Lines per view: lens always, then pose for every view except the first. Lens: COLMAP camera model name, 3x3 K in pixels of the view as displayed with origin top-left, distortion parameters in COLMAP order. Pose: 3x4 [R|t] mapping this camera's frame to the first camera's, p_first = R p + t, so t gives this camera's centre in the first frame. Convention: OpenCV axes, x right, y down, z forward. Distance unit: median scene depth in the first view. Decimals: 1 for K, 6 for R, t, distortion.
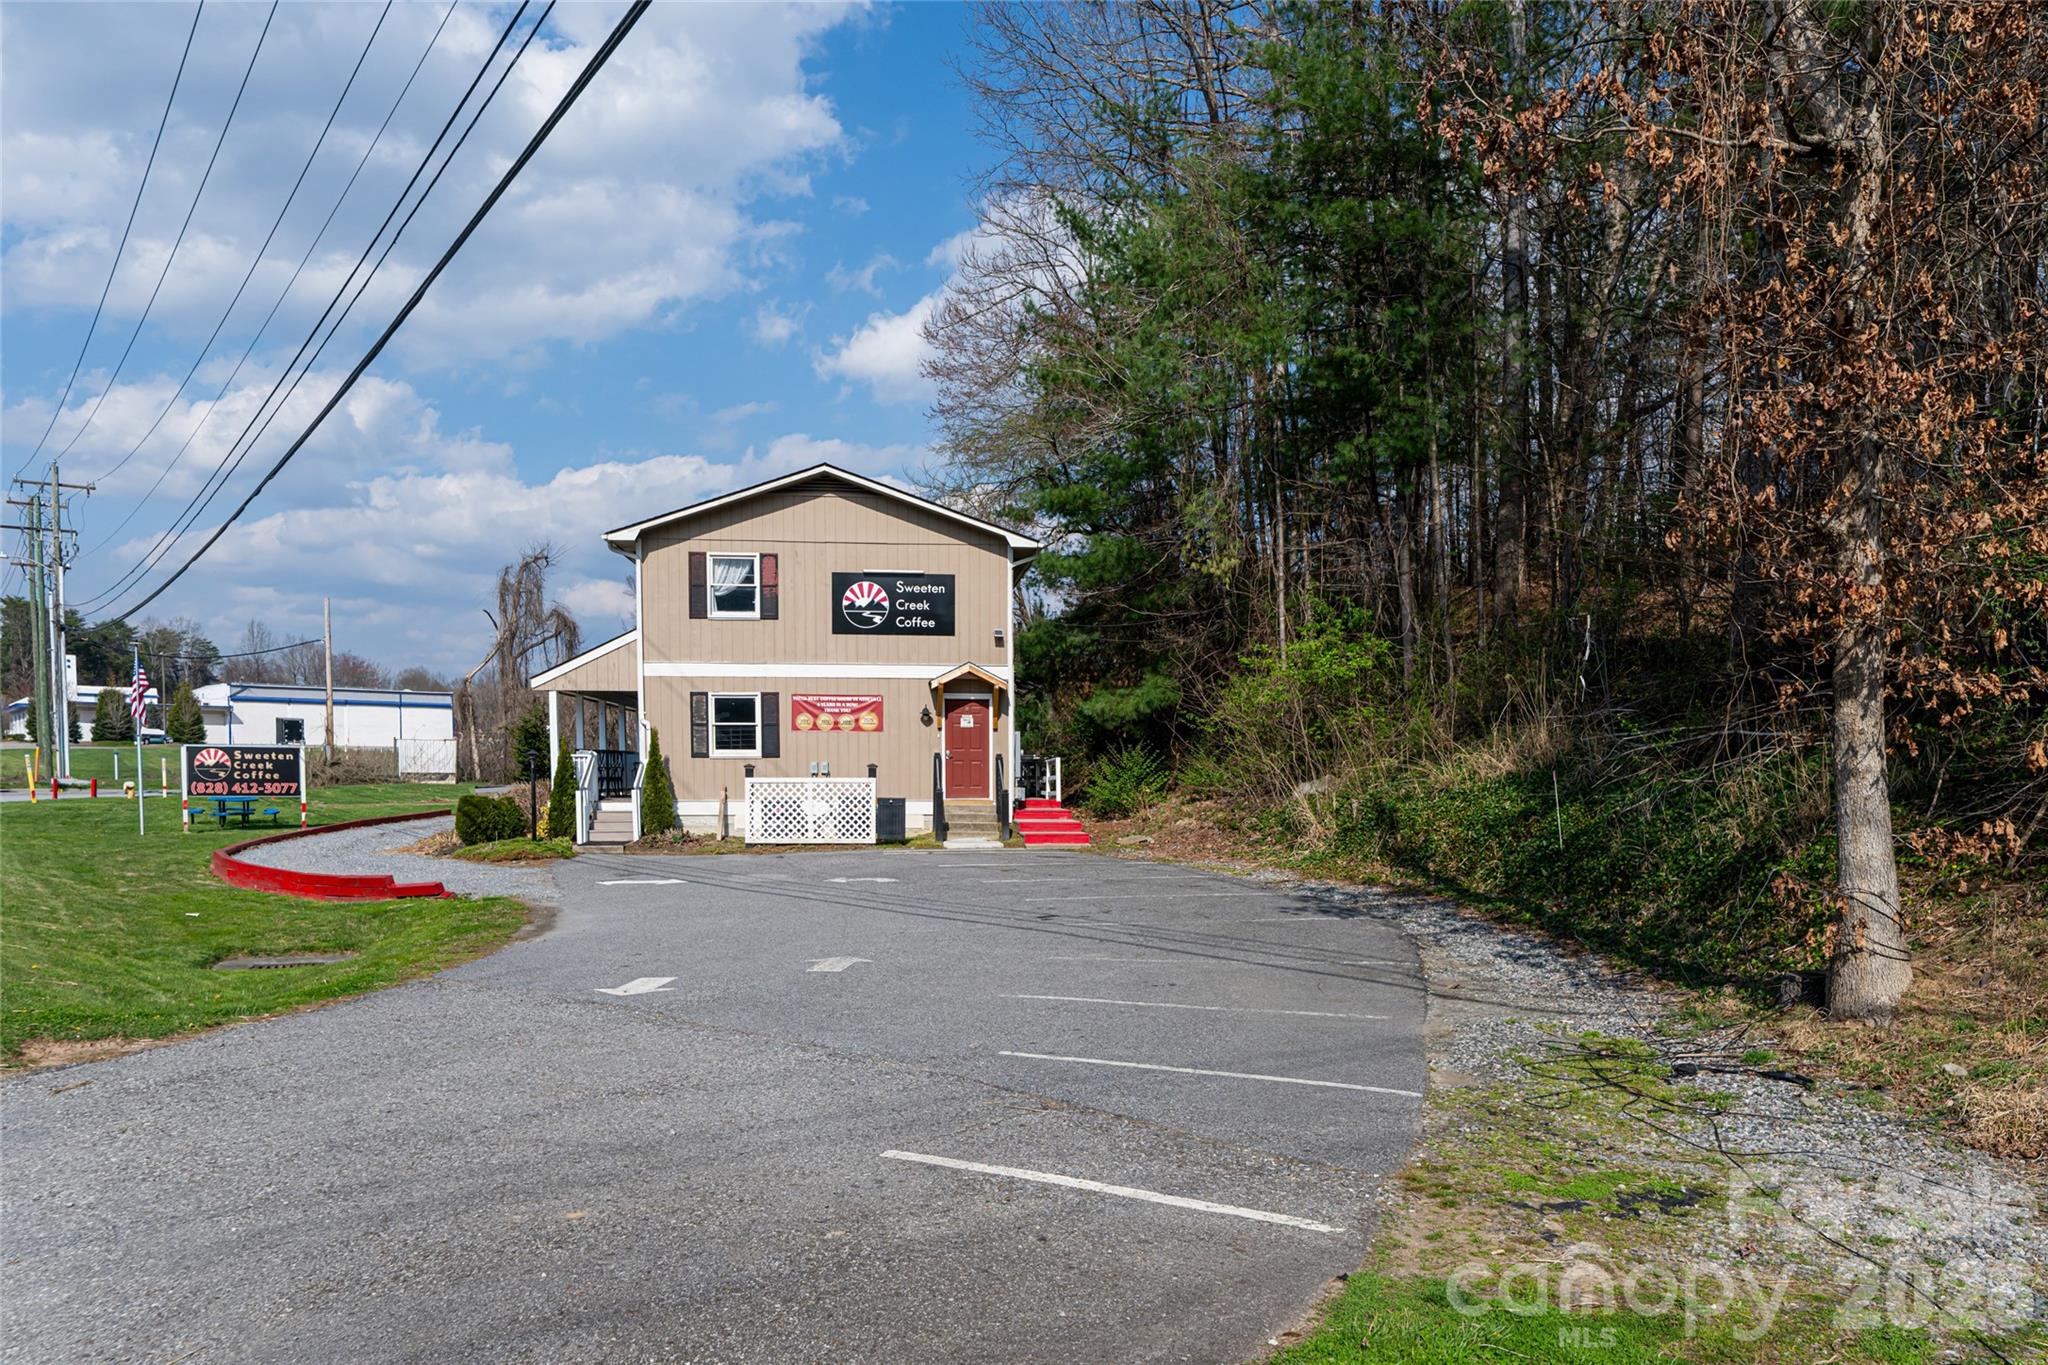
lens RADIAL K [[1405.0, 0, 1024.0], [0, 1405.0, 677.9], [0, 0, 1]] dist [0.002925, 0.000414]
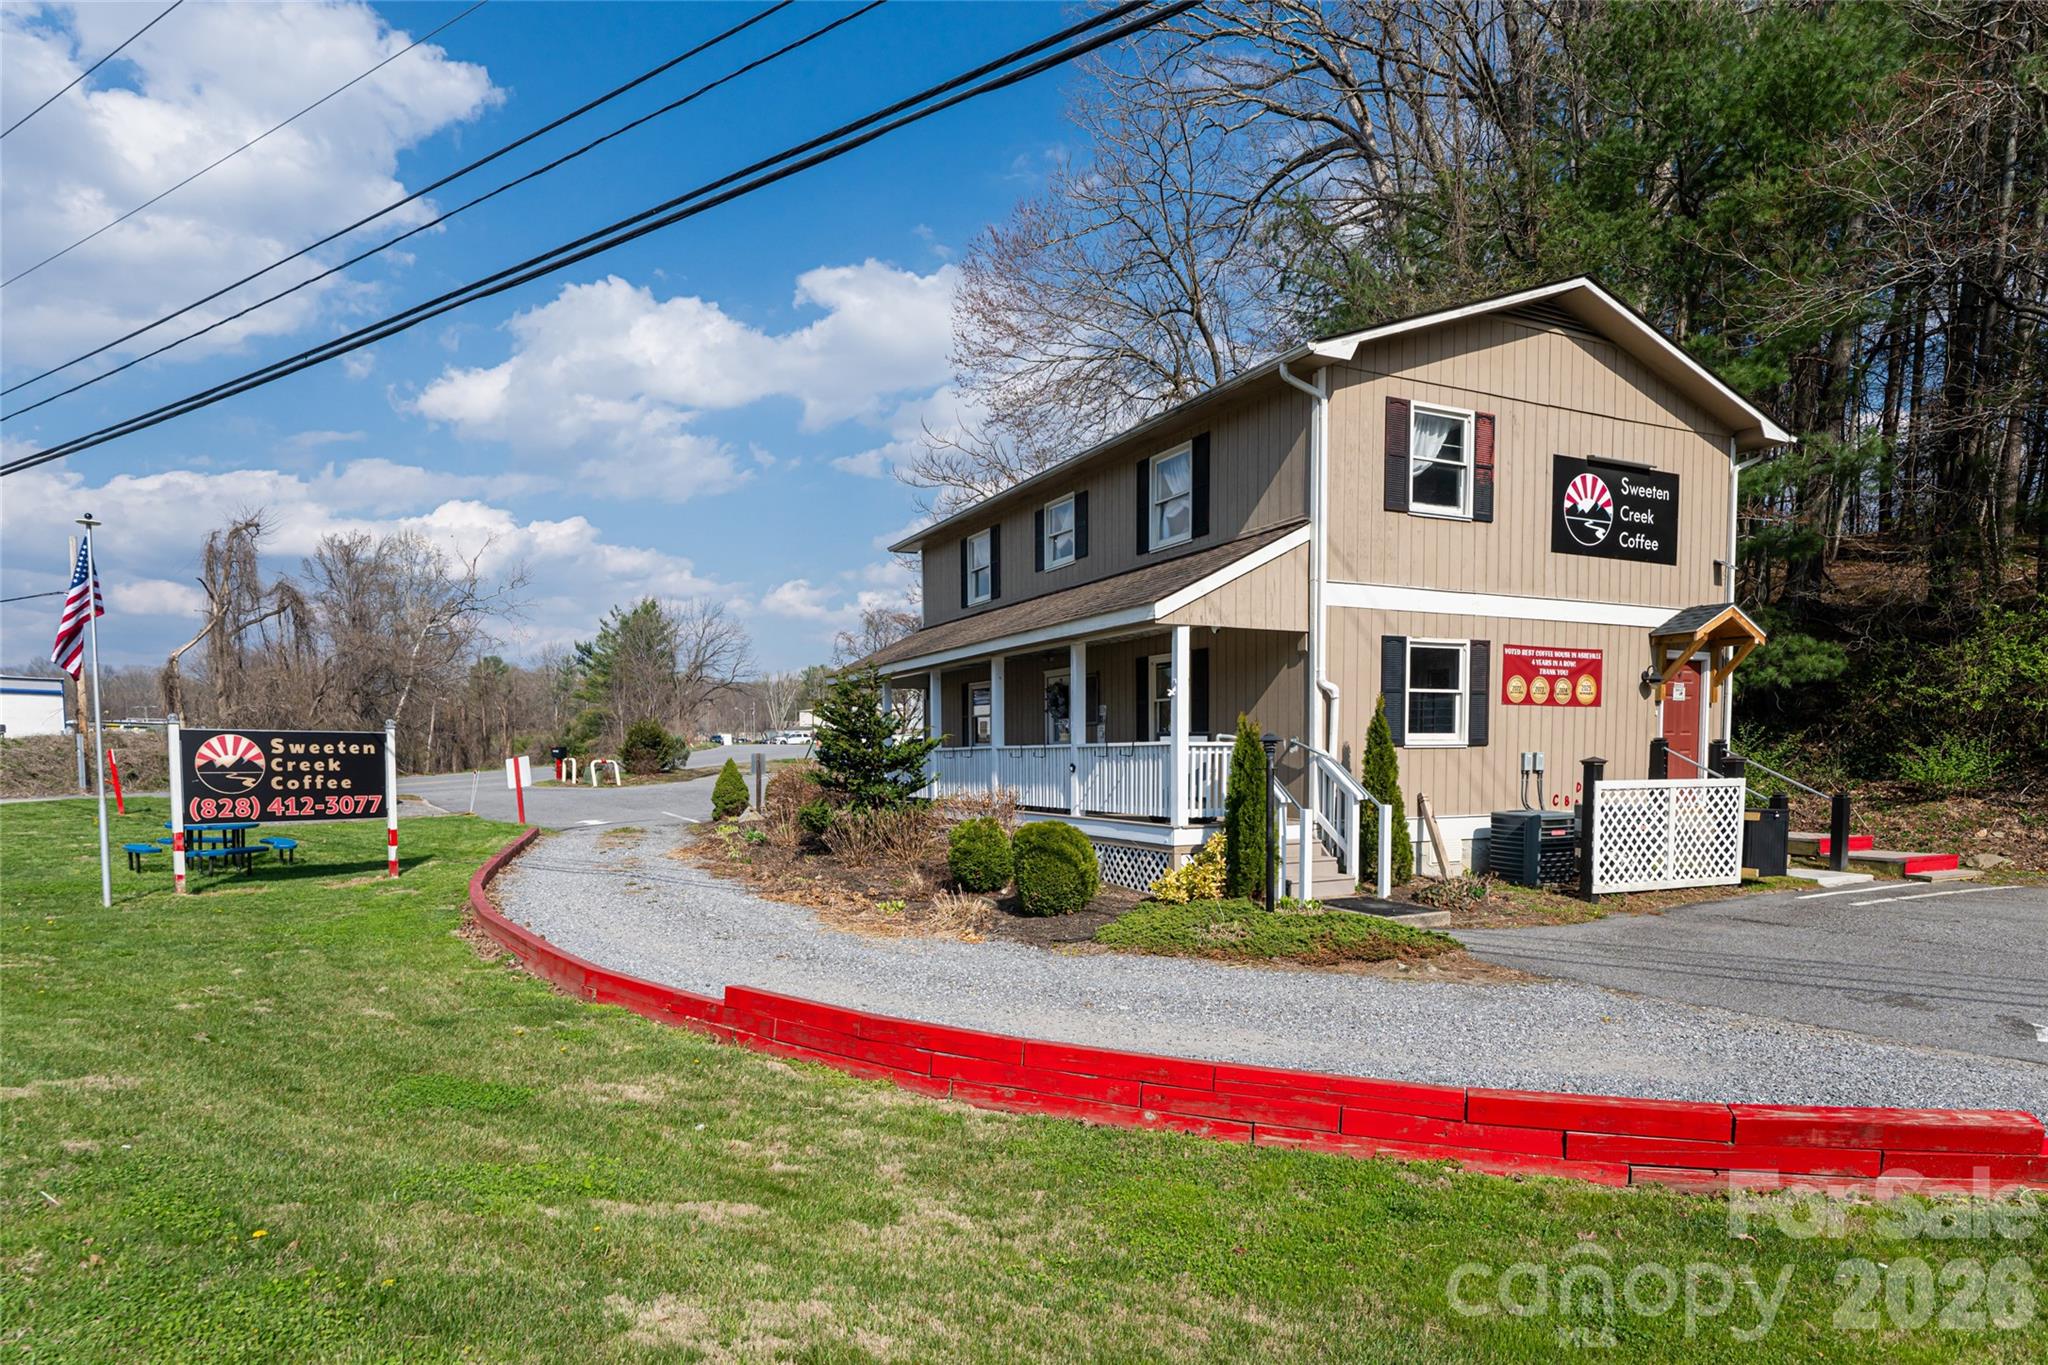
lens RADIAL K [[1143.5, 0, 1024.4], [0, 1143.5, 690.6], [0, 0, 1]] dist [-0.003521, -0.000326]
pose [[0.940195, 0.012073, 0.340424, -0.533638], [-0.015141, 0.999865, 0.006358, 0.031834], [-0.340301, -0.011132, 0.940251, 0.592085]]
